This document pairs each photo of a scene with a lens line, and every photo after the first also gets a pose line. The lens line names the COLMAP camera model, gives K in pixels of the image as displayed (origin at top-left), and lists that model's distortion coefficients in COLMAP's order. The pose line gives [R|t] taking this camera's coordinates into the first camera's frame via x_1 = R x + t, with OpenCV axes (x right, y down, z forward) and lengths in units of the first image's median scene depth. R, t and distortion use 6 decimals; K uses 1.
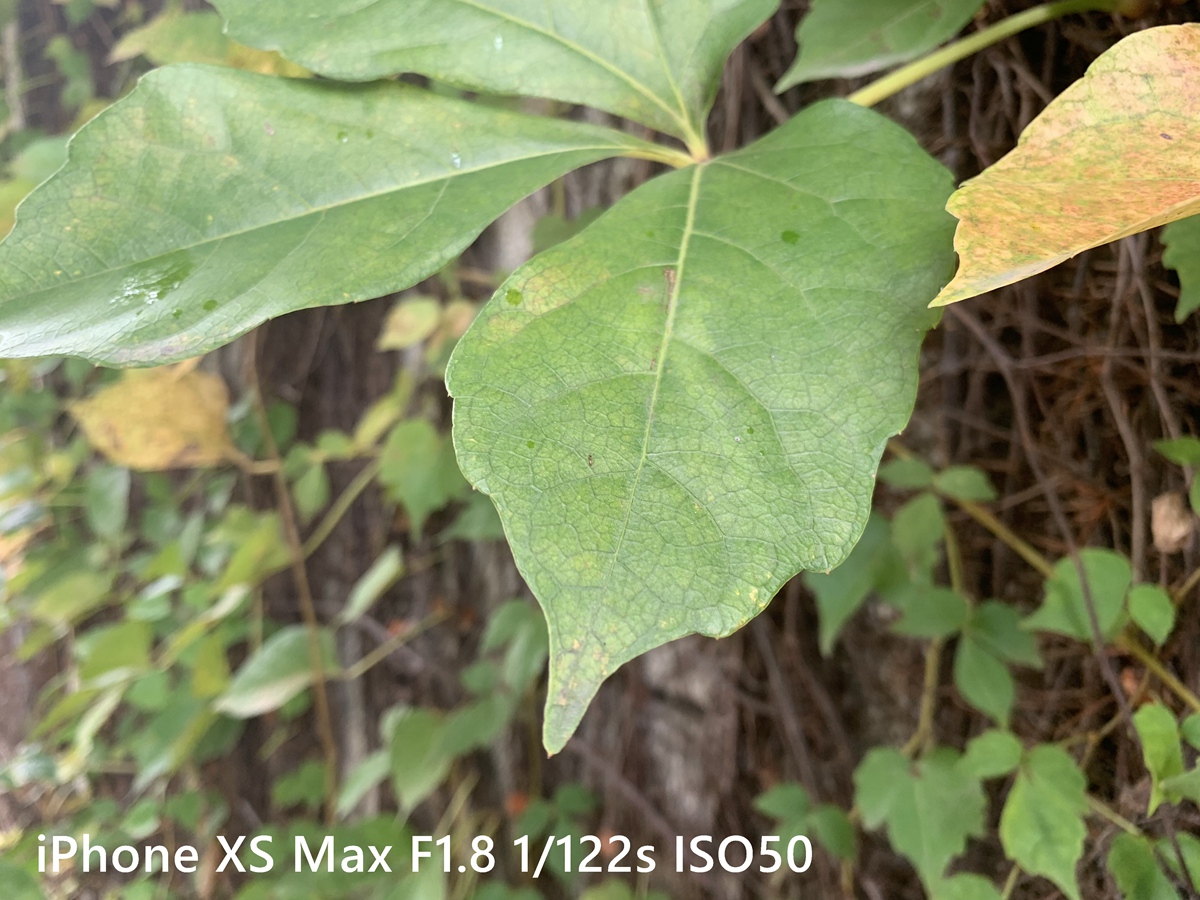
lens RADIAL K [[908.7, 0, 610.9], [0, 908.7, 448.4], [0, 0, 1]] dist [0.059709, -0.004003]
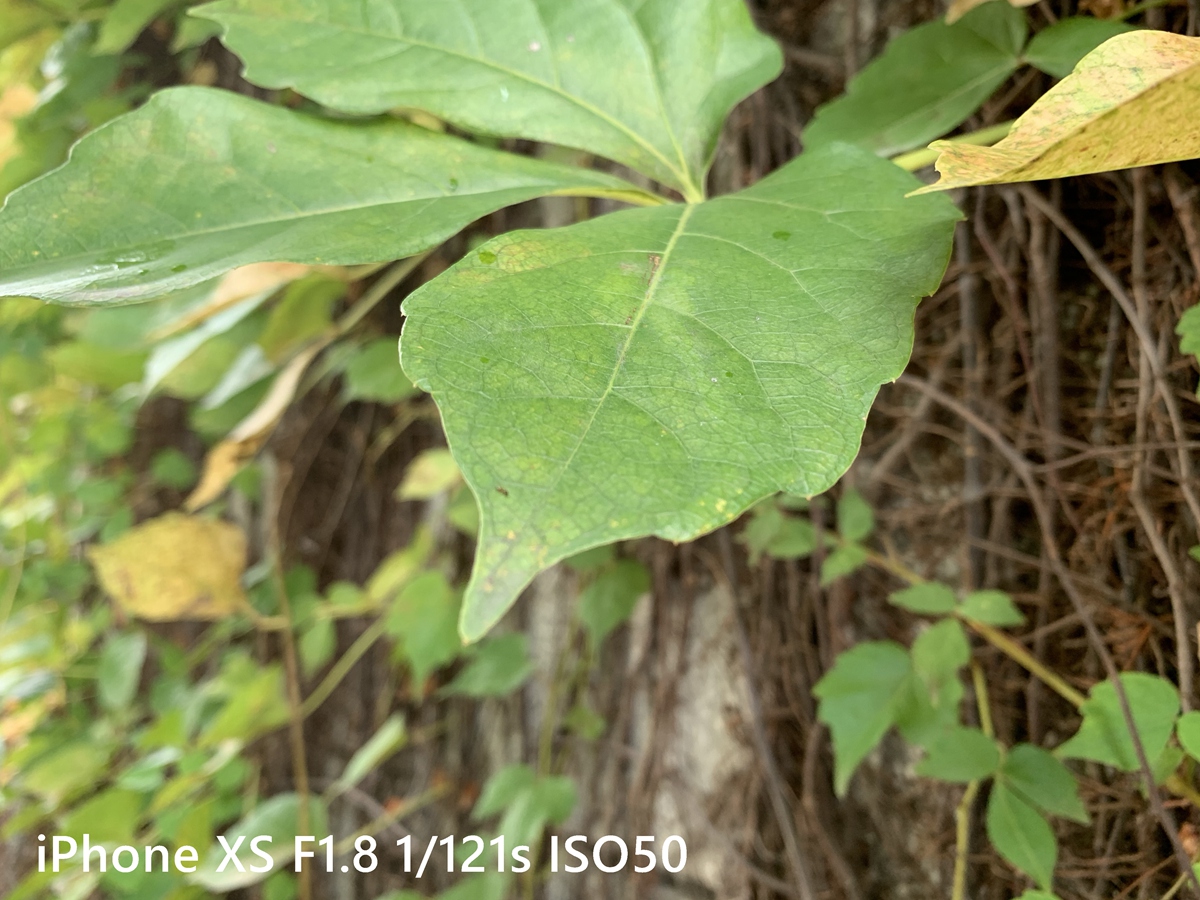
lens RADIAL K [[913.2, 0, 600.0], [0, 913.2, 450.0], [0, 0, 1]] dist [0.059924, -0.003765]
pose [[0.998770, 0.032292, -0.037636, 0.043296], [-0.038783, 0.981598, -0.186978, 0.166766], [0.030906, 0.188208, 0.981643, 0.075421]]
